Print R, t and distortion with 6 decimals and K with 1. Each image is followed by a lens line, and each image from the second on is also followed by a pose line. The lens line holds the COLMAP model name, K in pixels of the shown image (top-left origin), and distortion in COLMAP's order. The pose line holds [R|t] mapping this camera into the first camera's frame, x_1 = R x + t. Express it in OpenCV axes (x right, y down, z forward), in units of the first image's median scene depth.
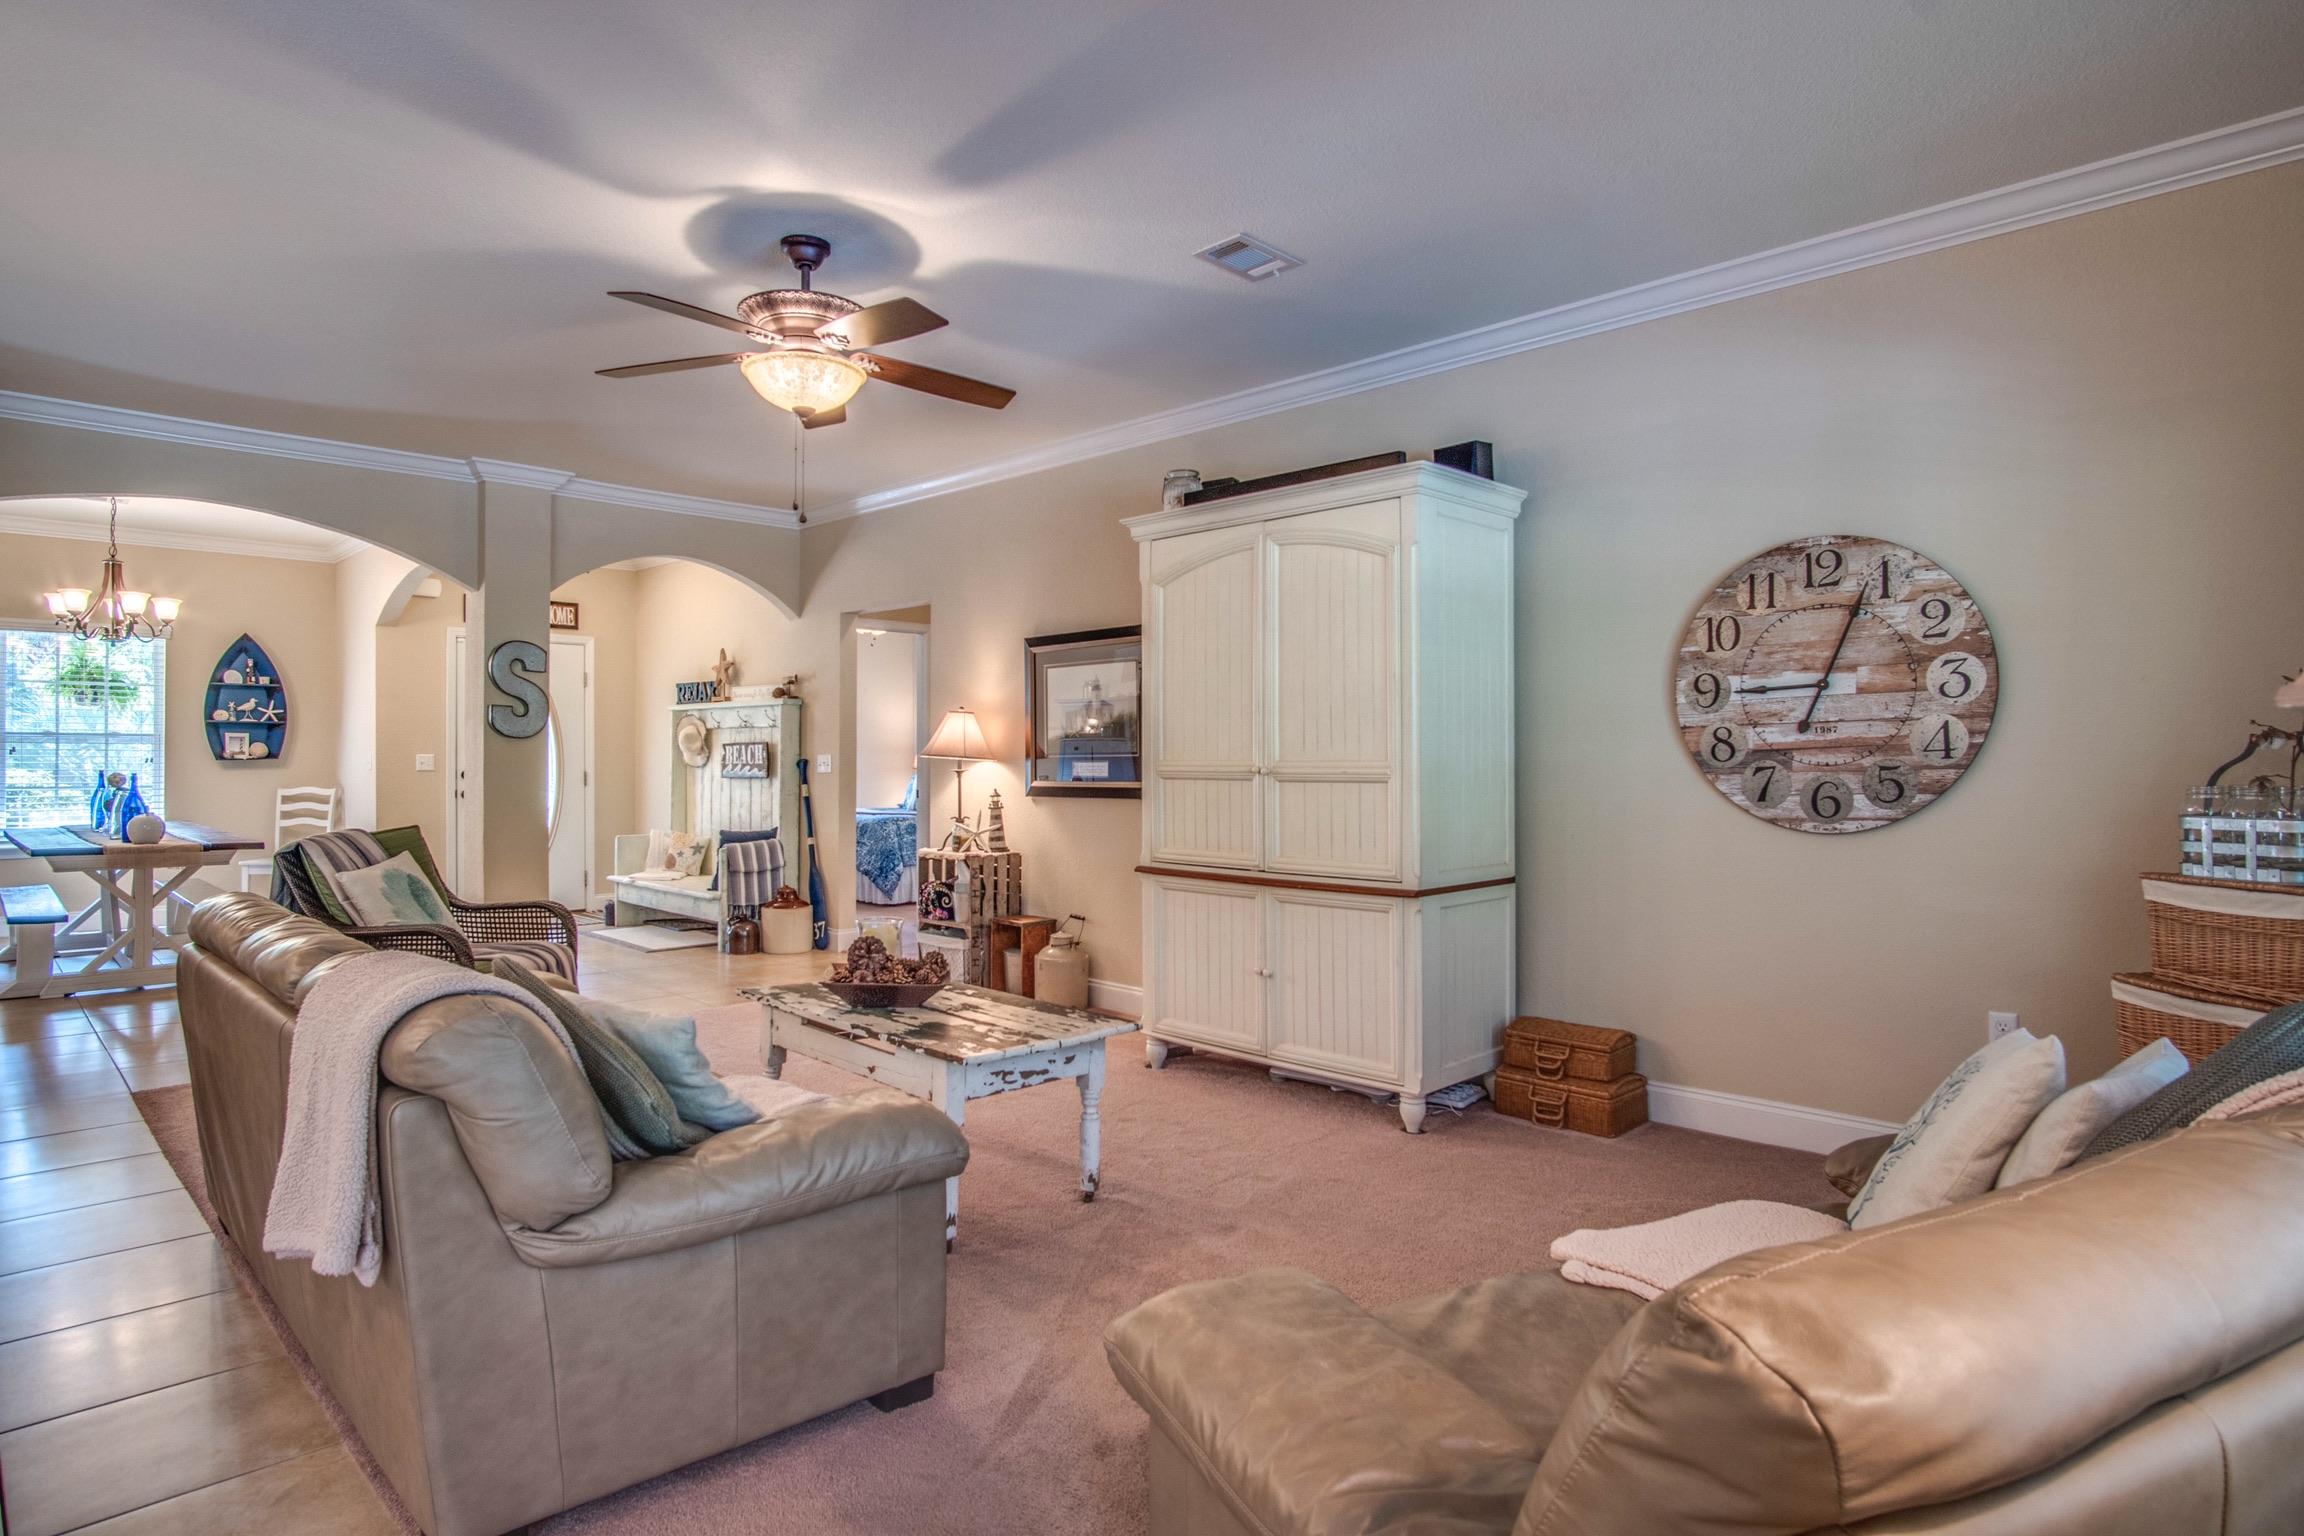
lens RADIAL K [[1234.1, 0, 1149.1], [0, 1234.1, 752.9], [0, 0, 1]] dist [-0.002963, -0.000201]
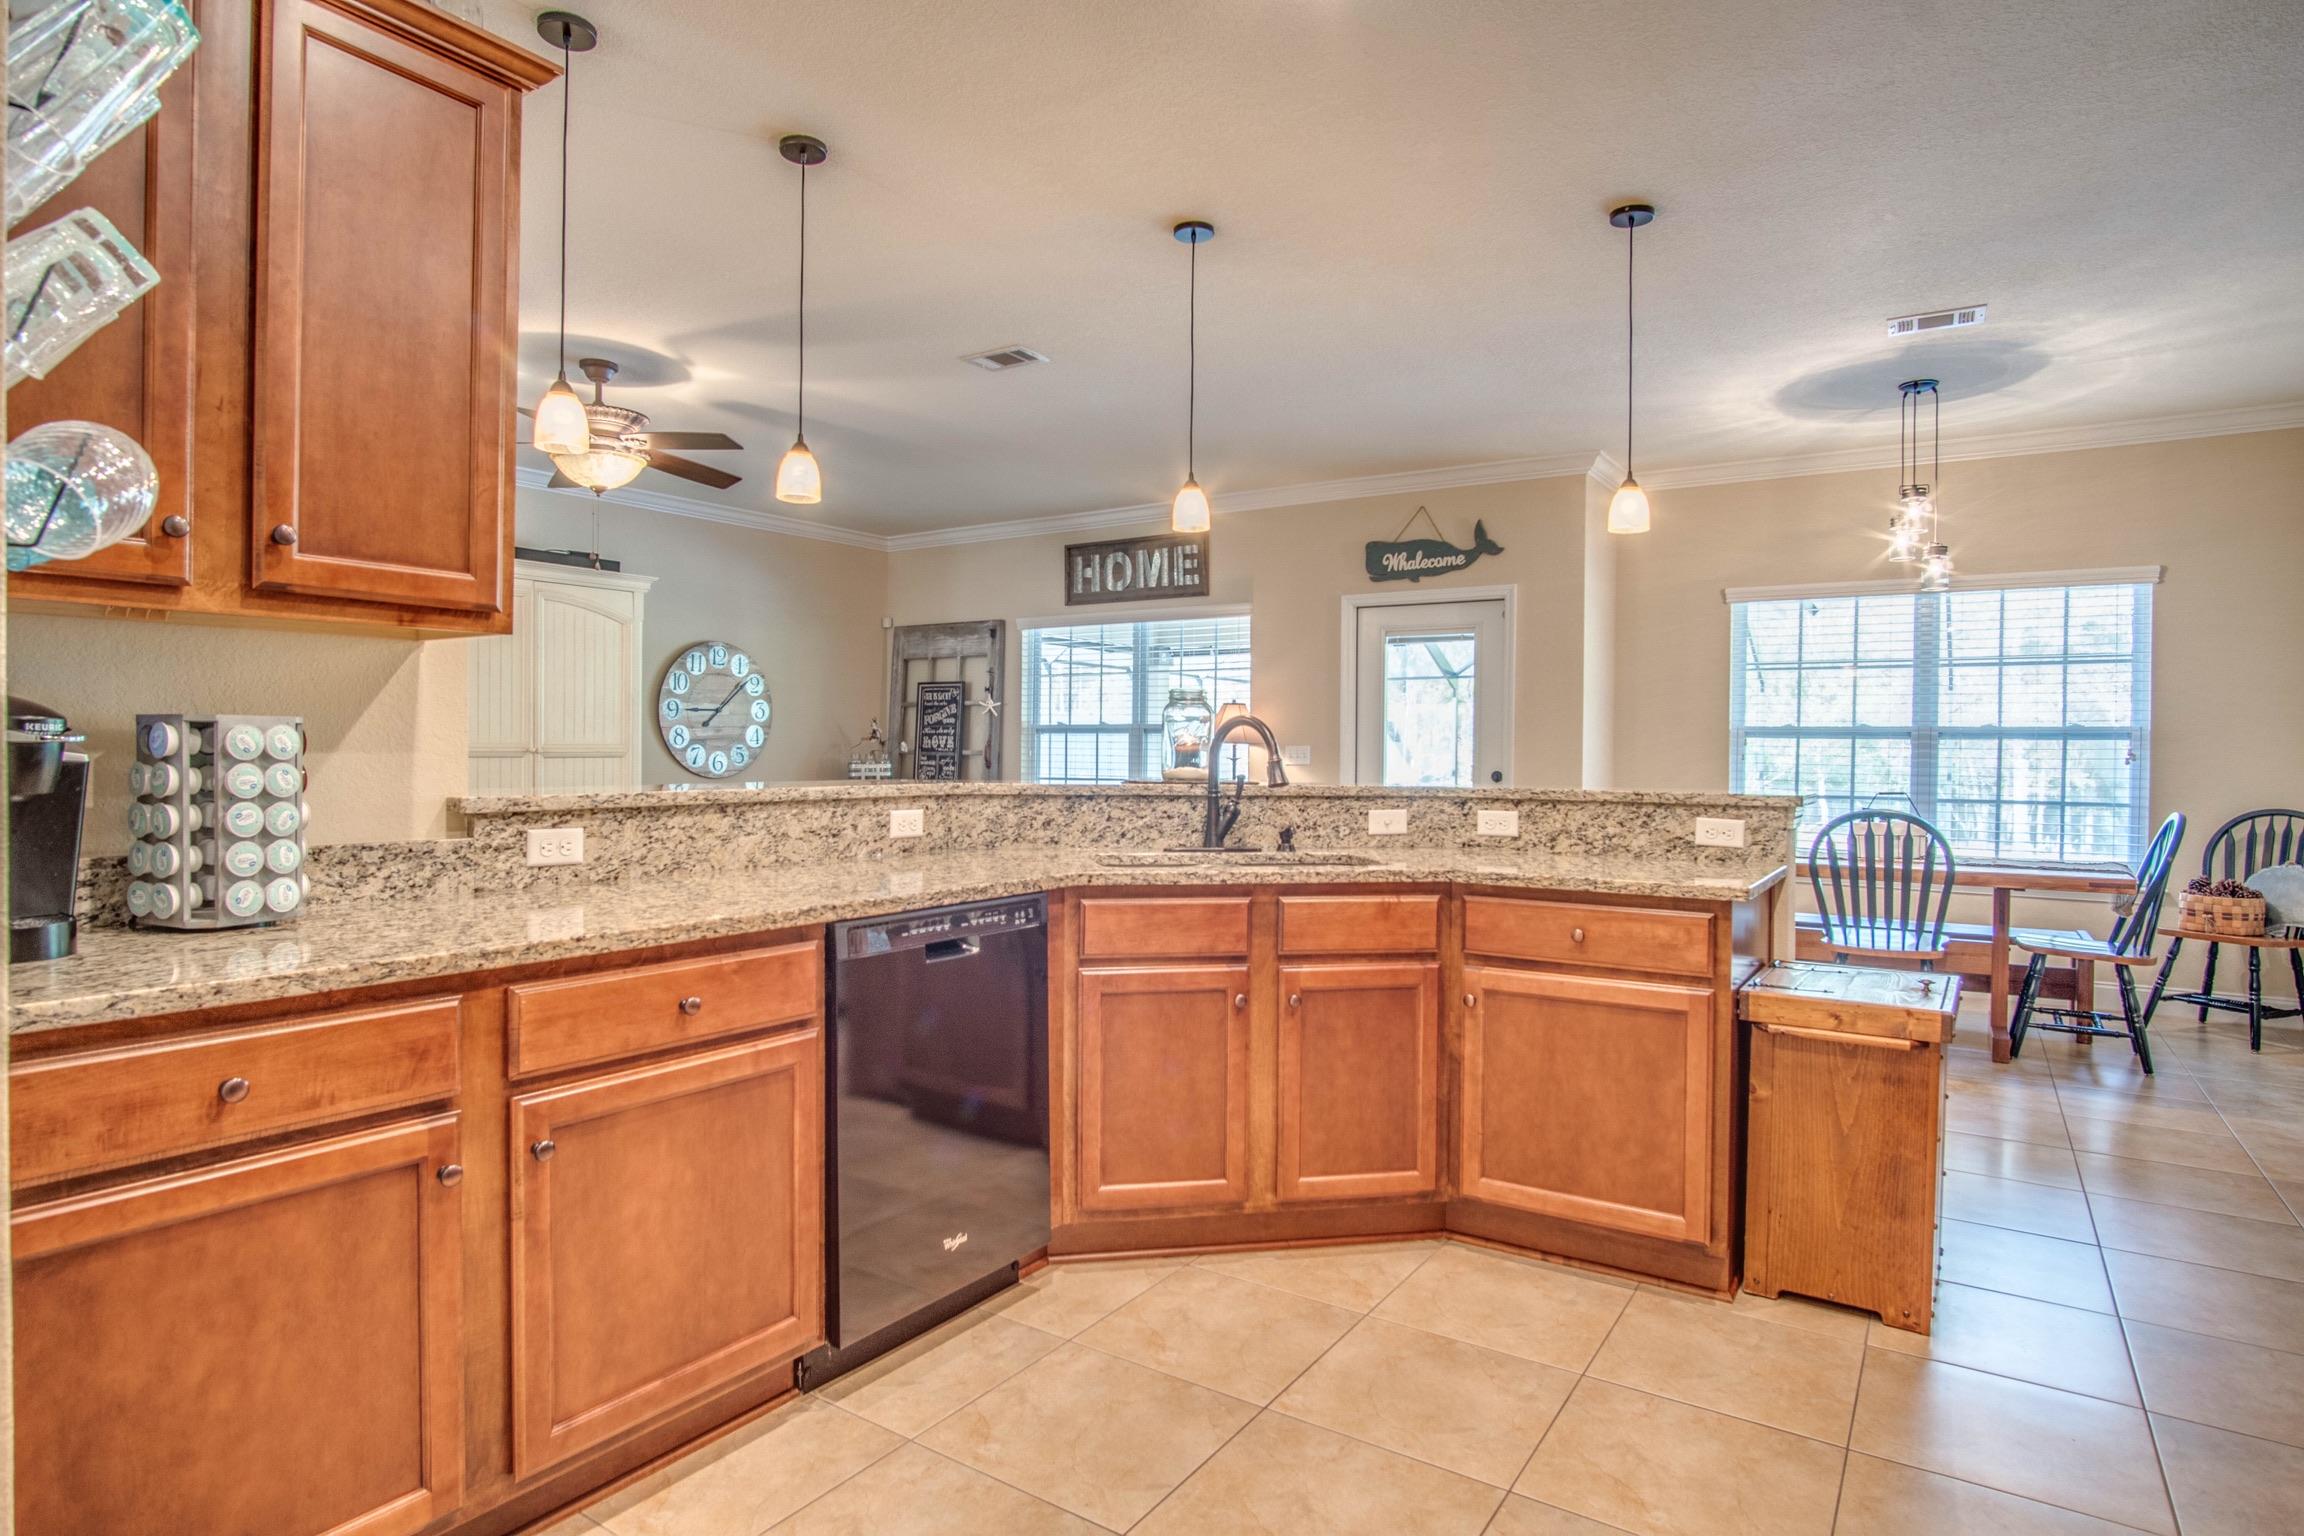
lens RADIAL K [[1234.1, 0, 1149.1], [0, 1234.1, 752.9], [0, 0, 1]] dist [-0.002963, -0.000201]
pose [[-0.186779, -0.005966, 0.982384, -1.724229], [-0.013890, 0.999898, 0.003432, 0.002458], [-0.982304, -0.013004, -0.186843, 0.654726]]
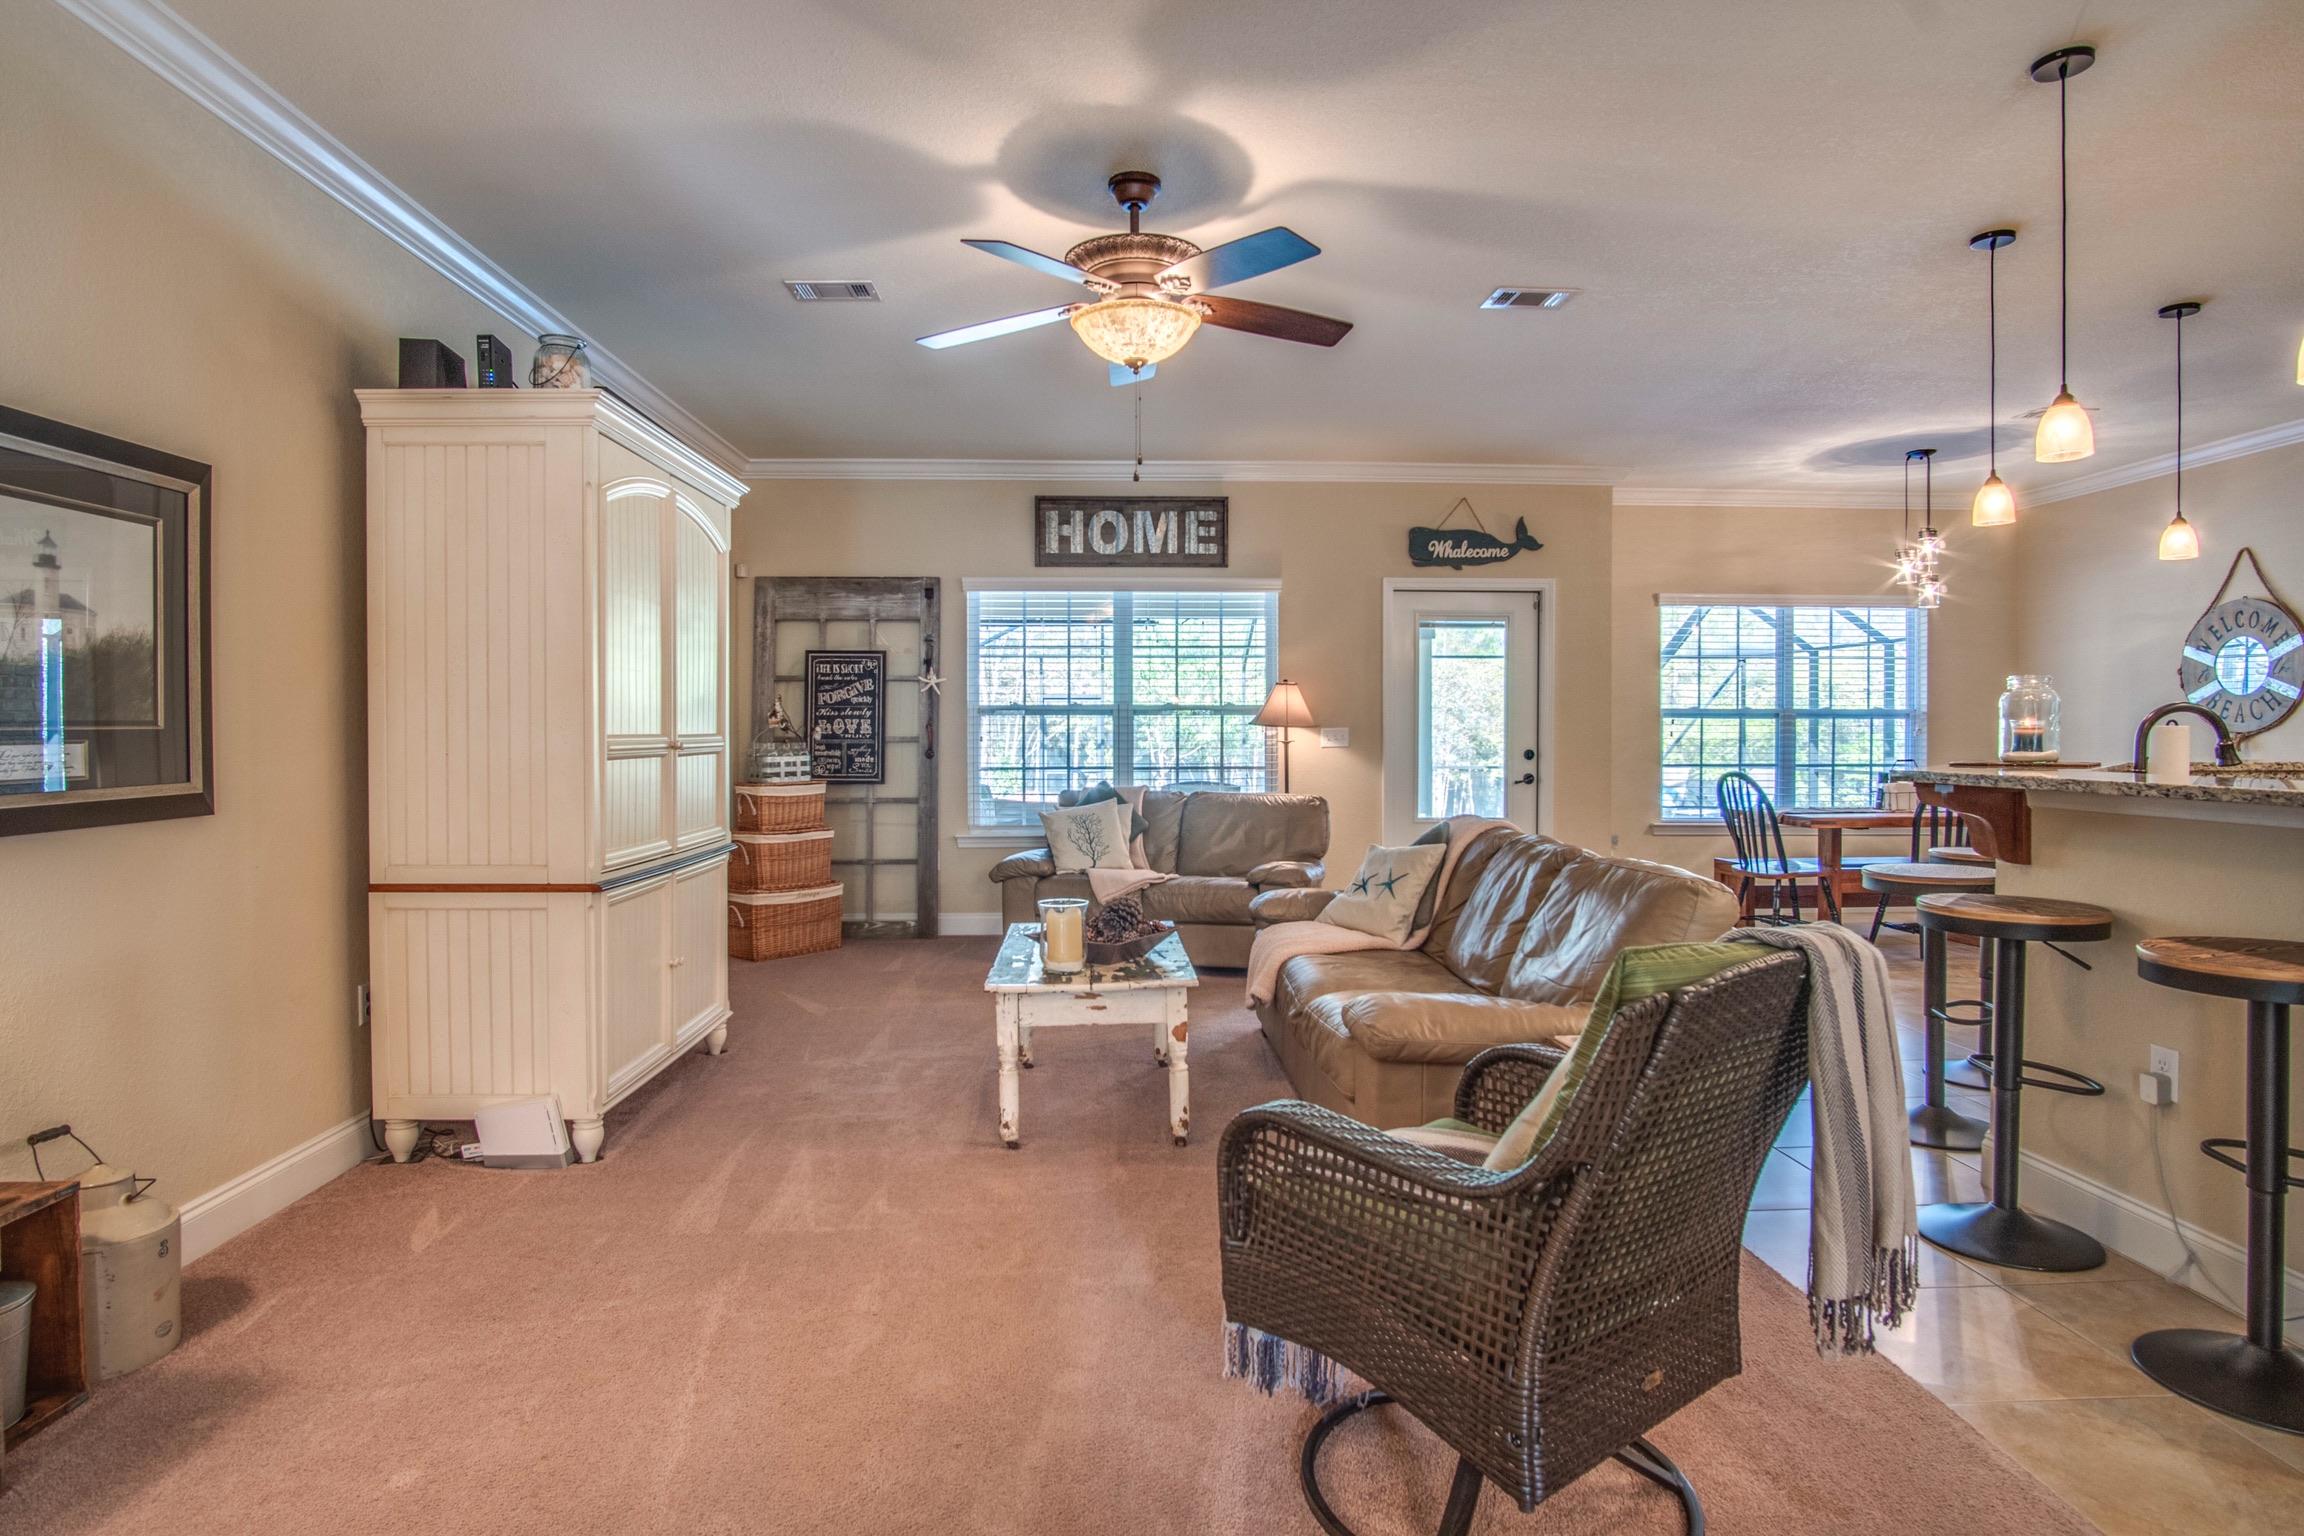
lens RADIAL K [[1234.1, 0, 1149.1], [0, 1234.1, 752.9], [0, 0, 1]] dist [-0.002963, -0.000201]
pose [[-0.733369, -0.012908, 0.679709, -0.933774], [-0.002879, 0.999870, 0.015881, 0.004523], [-0.679825, 0.009690, -0.733310, 1.681335]]
